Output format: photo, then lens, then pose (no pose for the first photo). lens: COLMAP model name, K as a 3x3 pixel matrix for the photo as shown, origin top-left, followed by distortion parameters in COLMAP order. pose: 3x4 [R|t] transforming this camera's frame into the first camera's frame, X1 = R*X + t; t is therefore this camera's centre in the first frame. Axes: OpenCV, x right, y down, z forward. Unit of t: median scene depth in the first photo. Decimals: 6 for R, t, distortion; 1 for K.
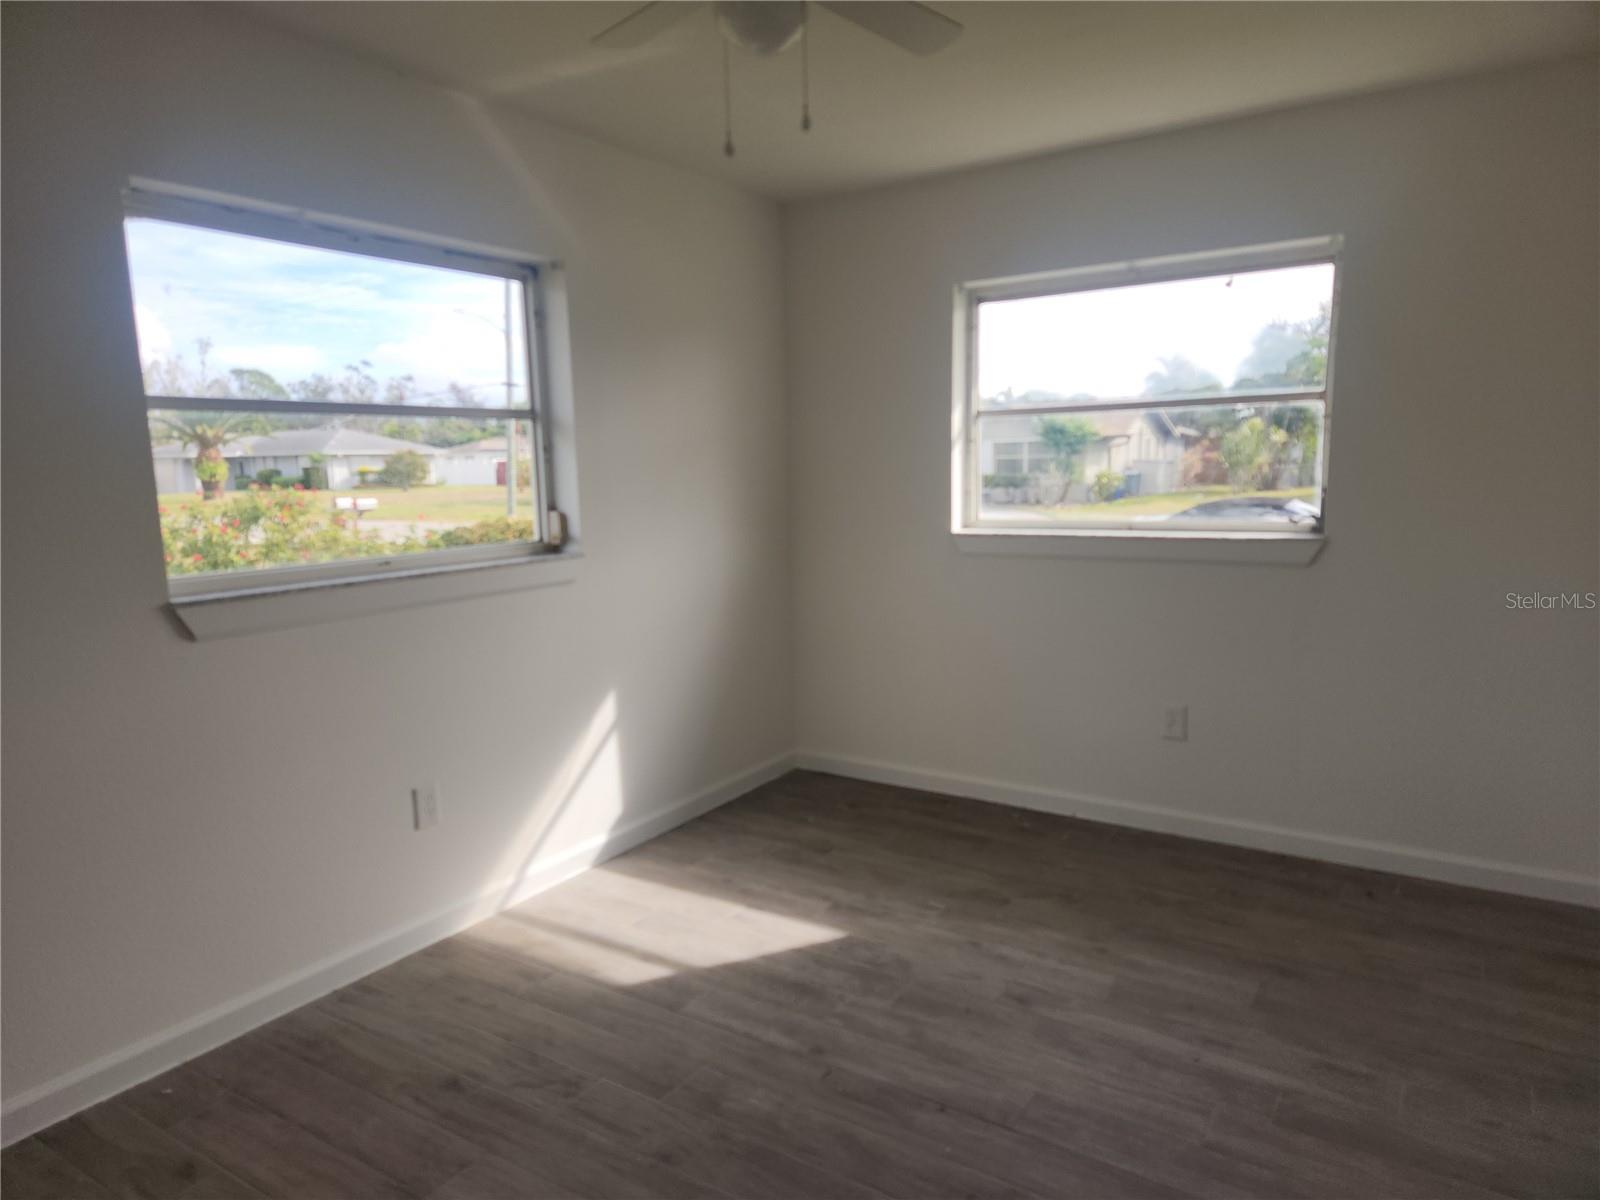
lens RADIAL K [[1070.2, 0, 800.0], [0, 1070.2, 600.0], [0, 0, 1]] dist [0.077165, -0.064642]
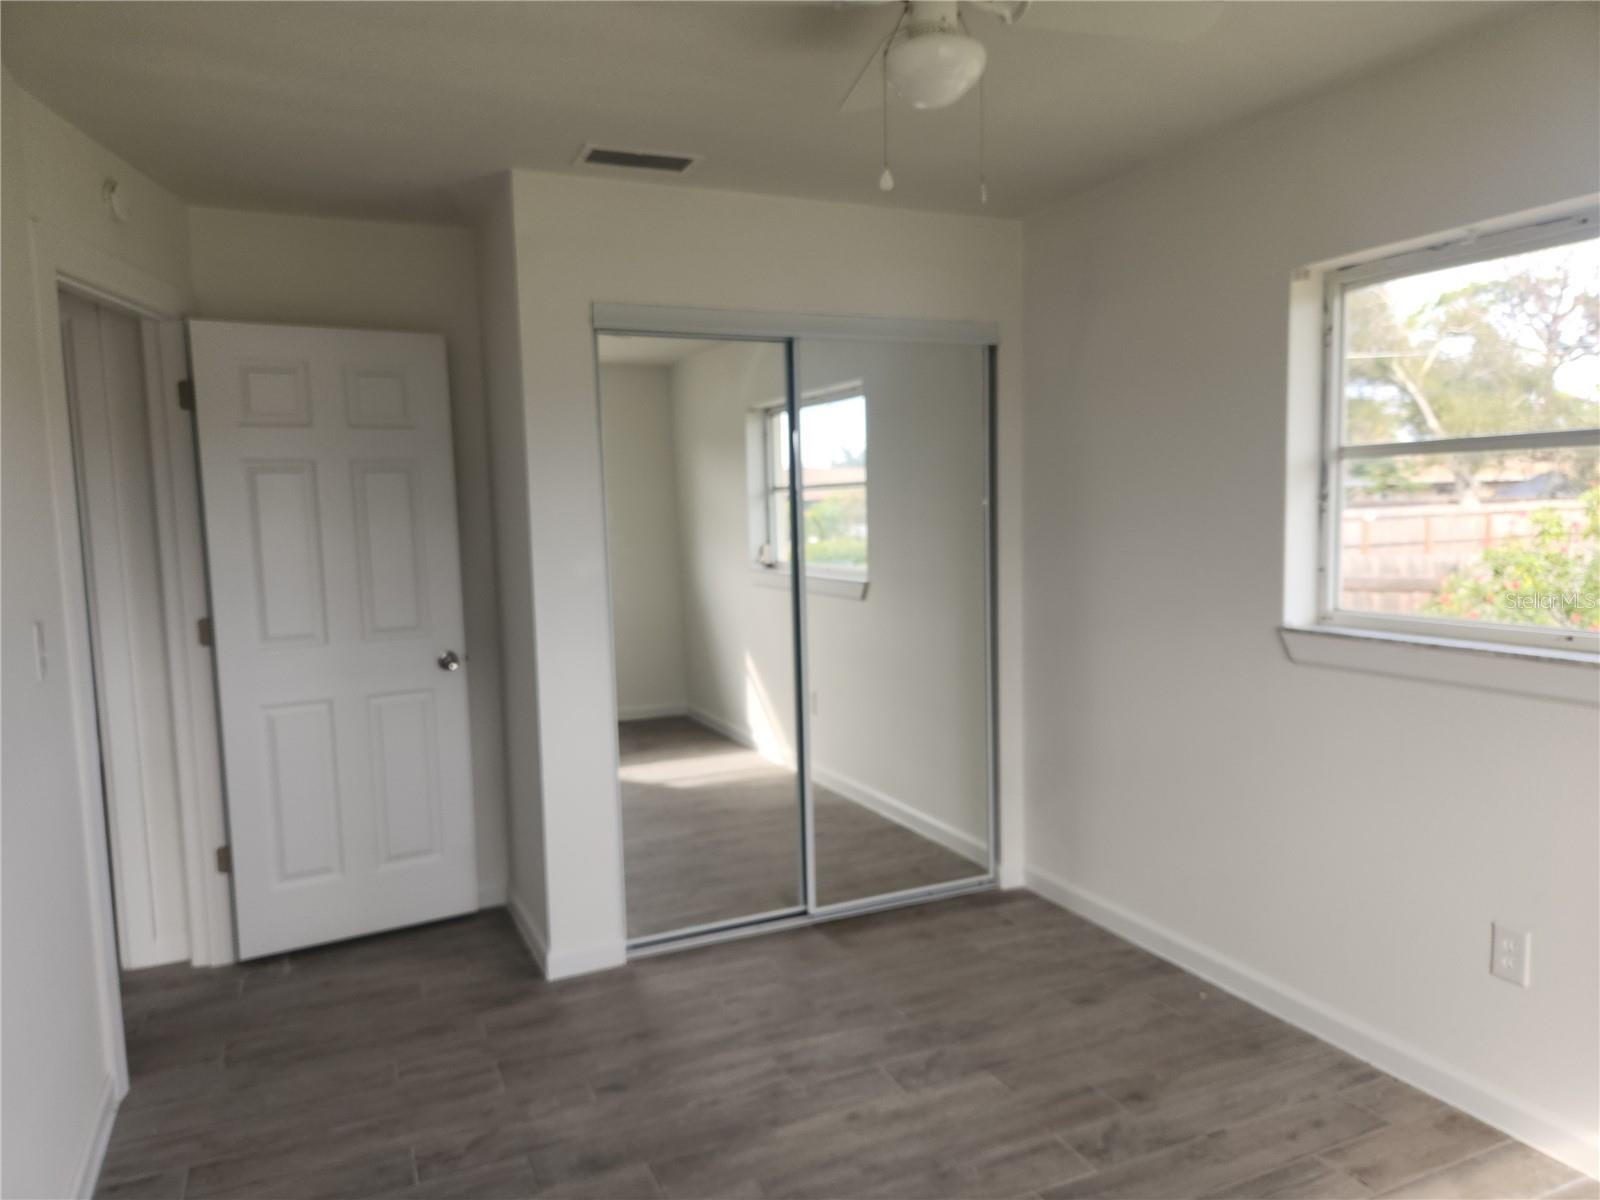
lens RADIAL K [[1070.2, 0, 800.0], [0, 1070.2, 600.0], [0, 0, 1]] dist [0.077165, -0.064642]
pose [[-0.532803, 0.111790, -0.838823, 0.620610], [-0.080615, 0.980023, 0.181813, -0.178226], [0.842390, 0.164492, -0.513148, 1.053732]]
